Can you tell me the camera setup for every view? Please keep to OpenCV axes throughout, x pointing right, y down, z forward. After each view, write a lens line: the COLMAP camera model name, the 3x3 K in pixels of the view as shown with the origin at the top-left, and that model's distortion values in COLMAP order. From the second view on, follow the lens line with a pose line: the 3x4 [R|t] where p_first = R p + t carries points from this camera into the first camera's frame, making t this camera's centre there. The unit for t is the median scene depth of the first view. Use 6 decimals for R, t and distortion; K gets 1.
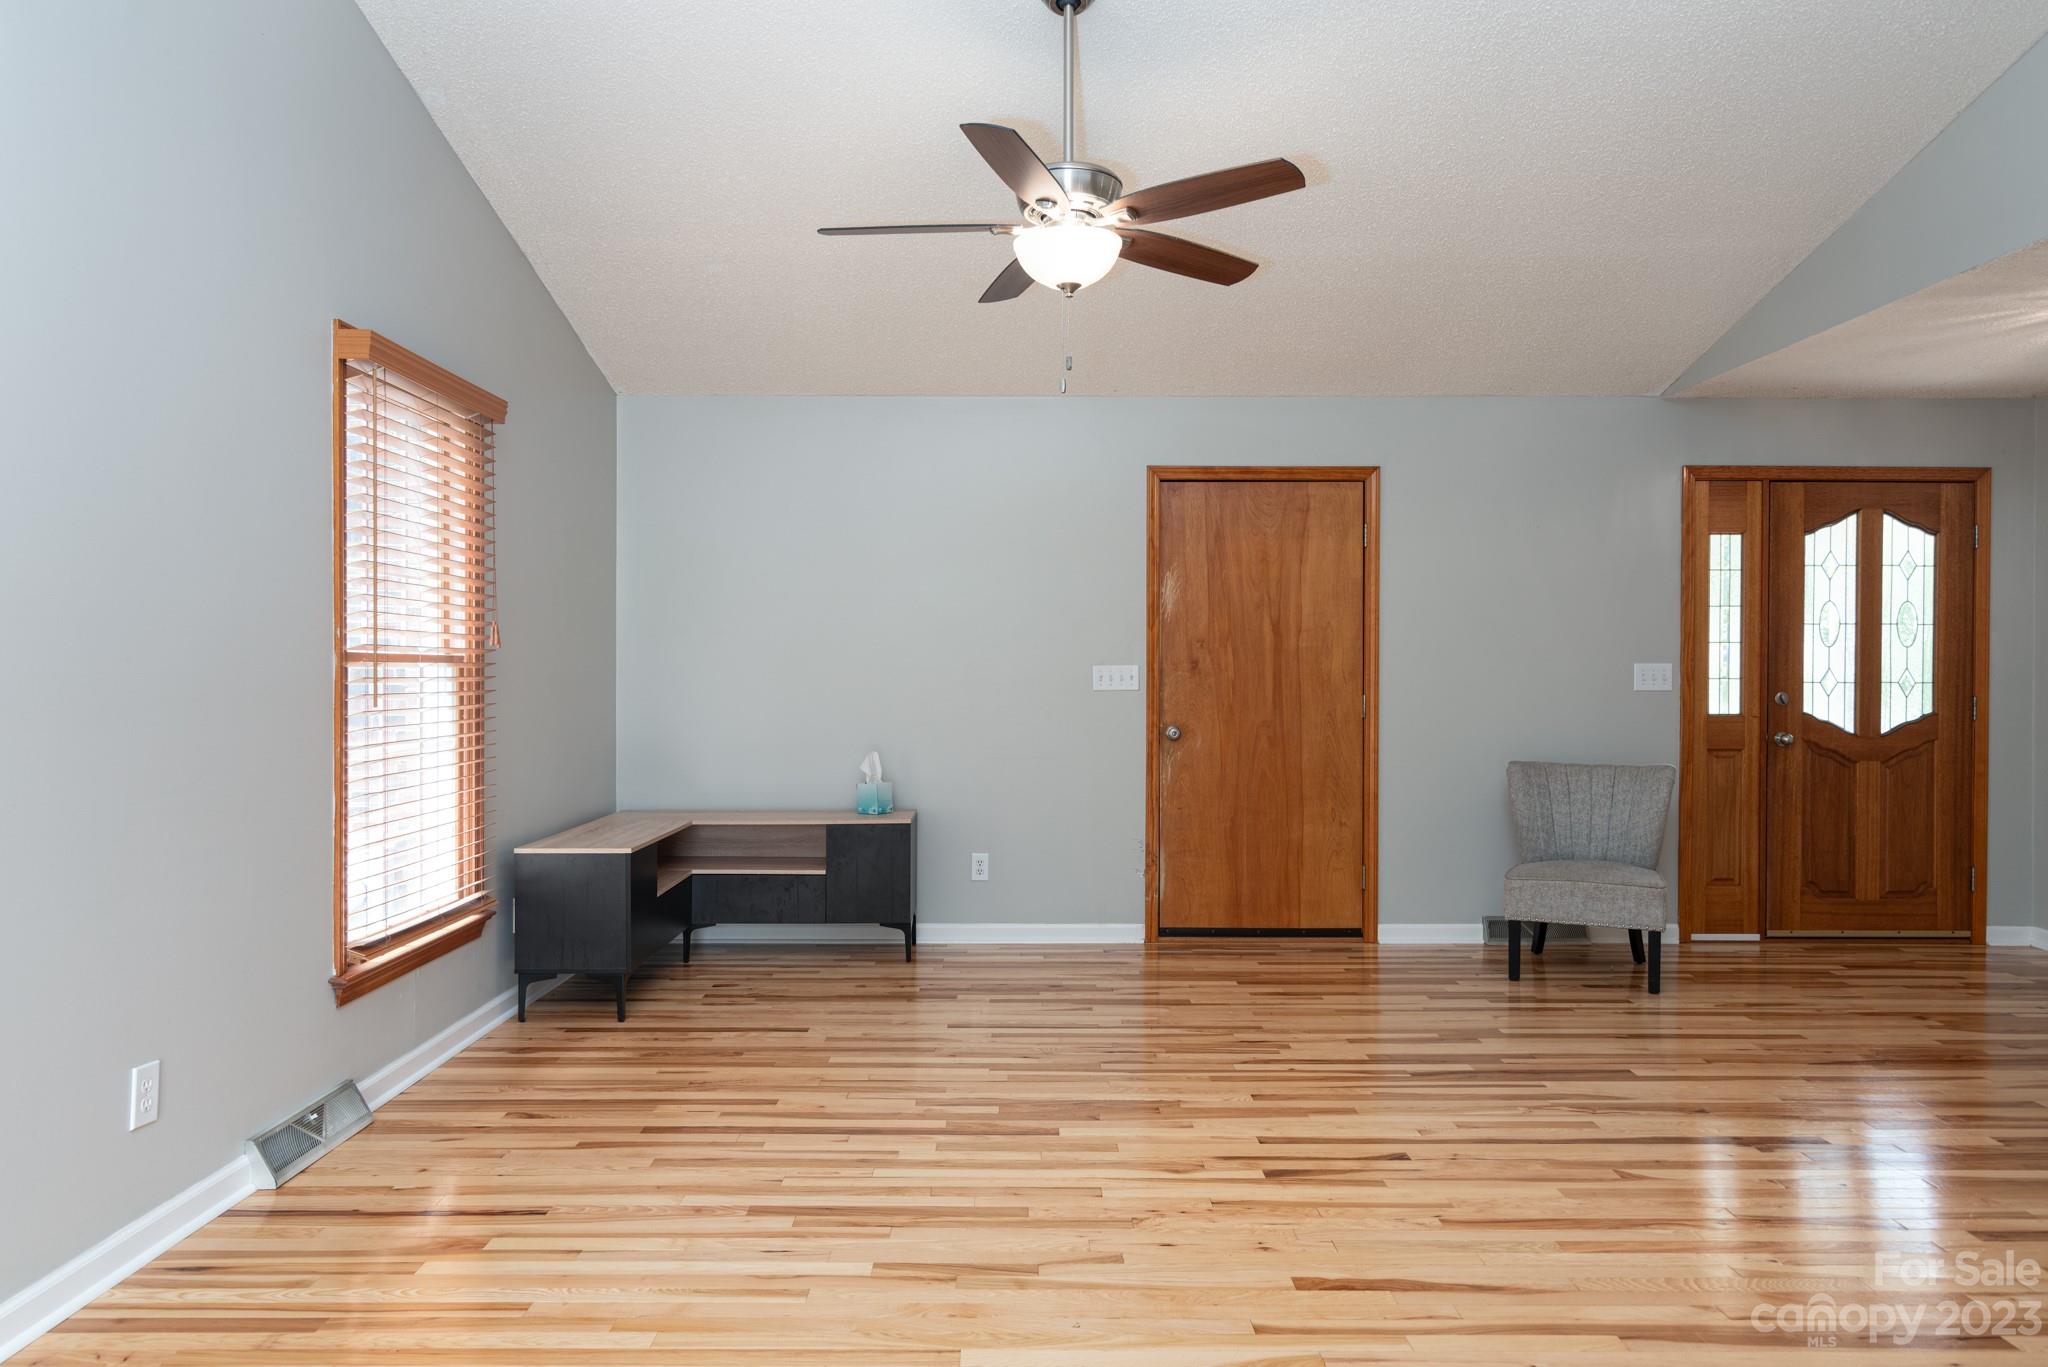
lens RADIAL K [[1310.5, 0, 1015.4], [0, 1310.5, 683.6], [0, 0, 1]] dist [0.001412, 0.001330]
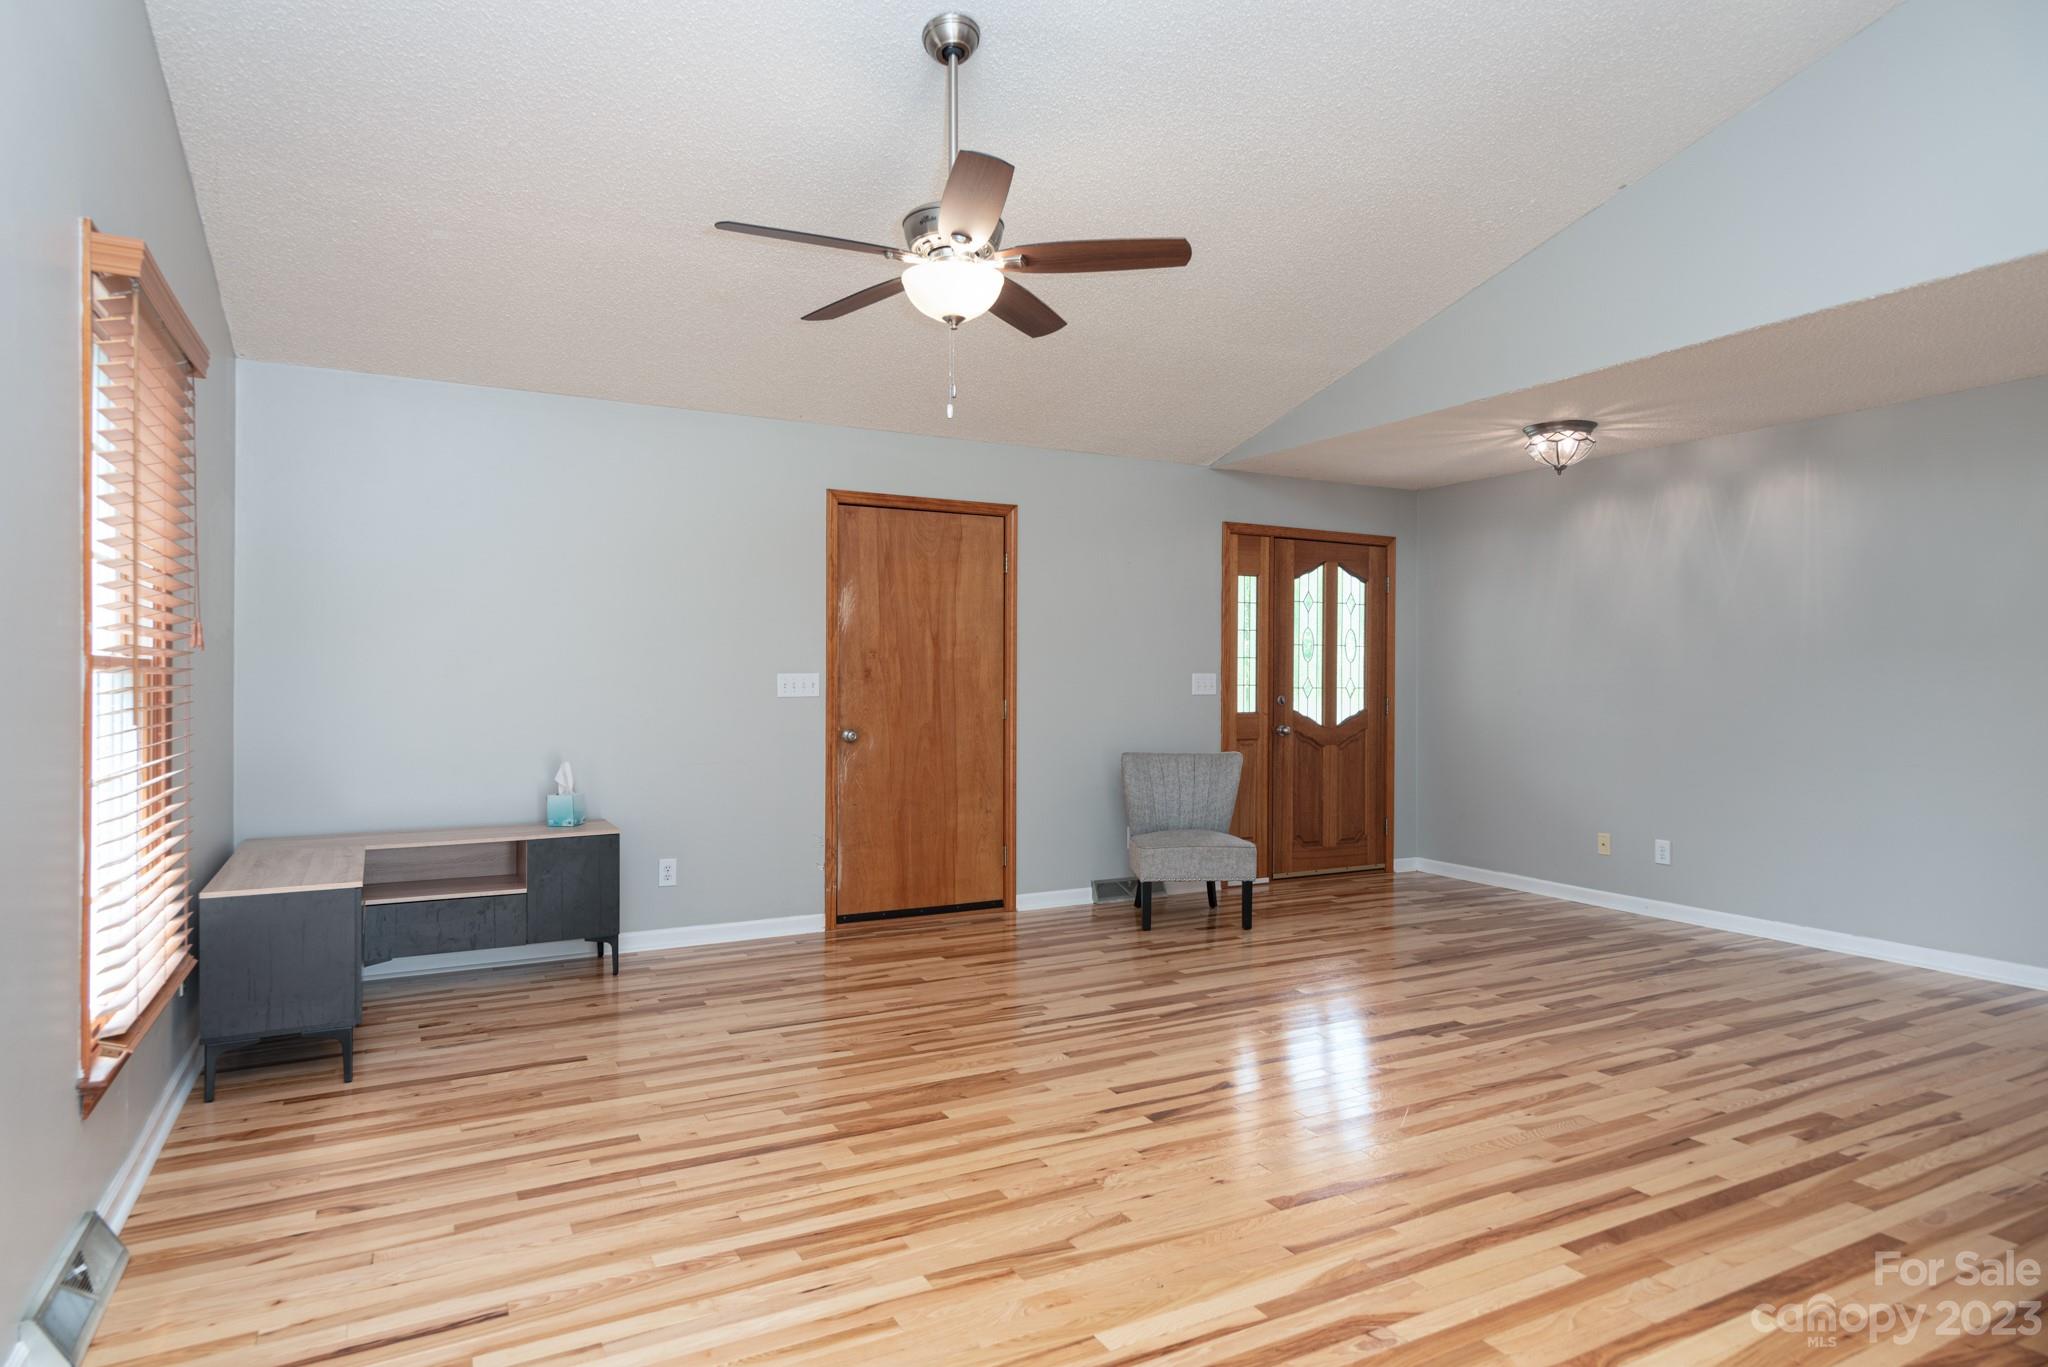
lens RADIAL K [[1154.0, 0, 1015.6], [0, 1154.0, 685.7], [0, 0, 1]] dist [0.005222, 0.001256]
pose [[0.882183, -0.001220, 0.470904, -0.209905], [0.002582, 0.999994, -0.002246, -0.001494], [-0.470899, 0.003197, 0.882181, 0.088329]]
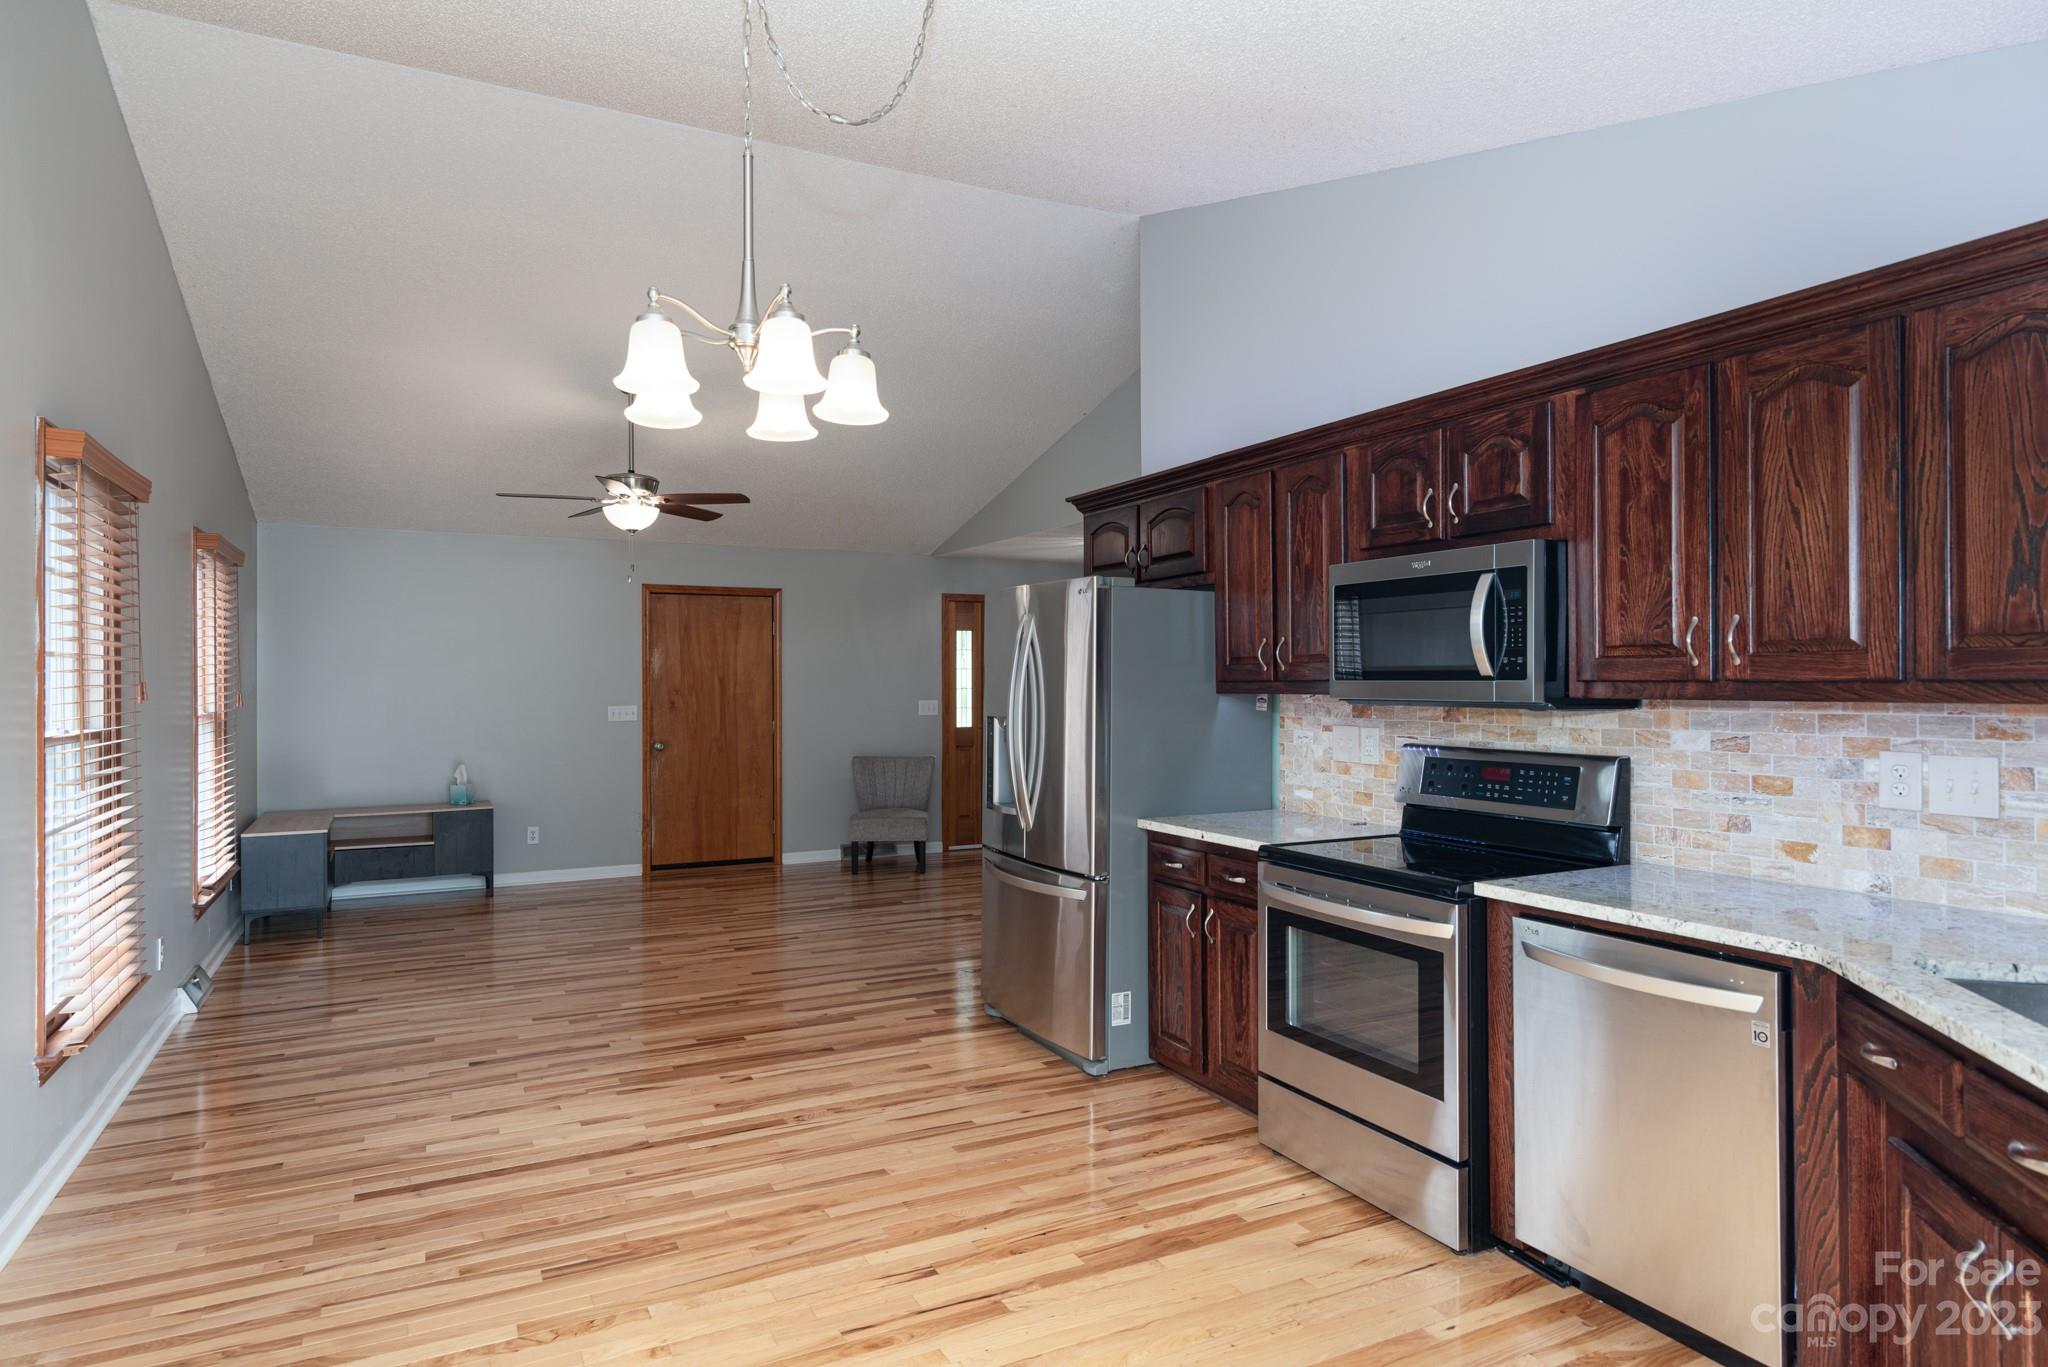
lens RADIAL K [[1181.0, 0, 1024.0], [0, 1181.0, 683.5], [0, 0, 1]] dist [0.004241, -0.000096]
pose [[0.888577, -0.005927, 0.458689, -0.153126], [0.008890, 0.999951, -0.004301, -0.030789], [-0.458641, 0.007900, 0.888586, -0.530649]]
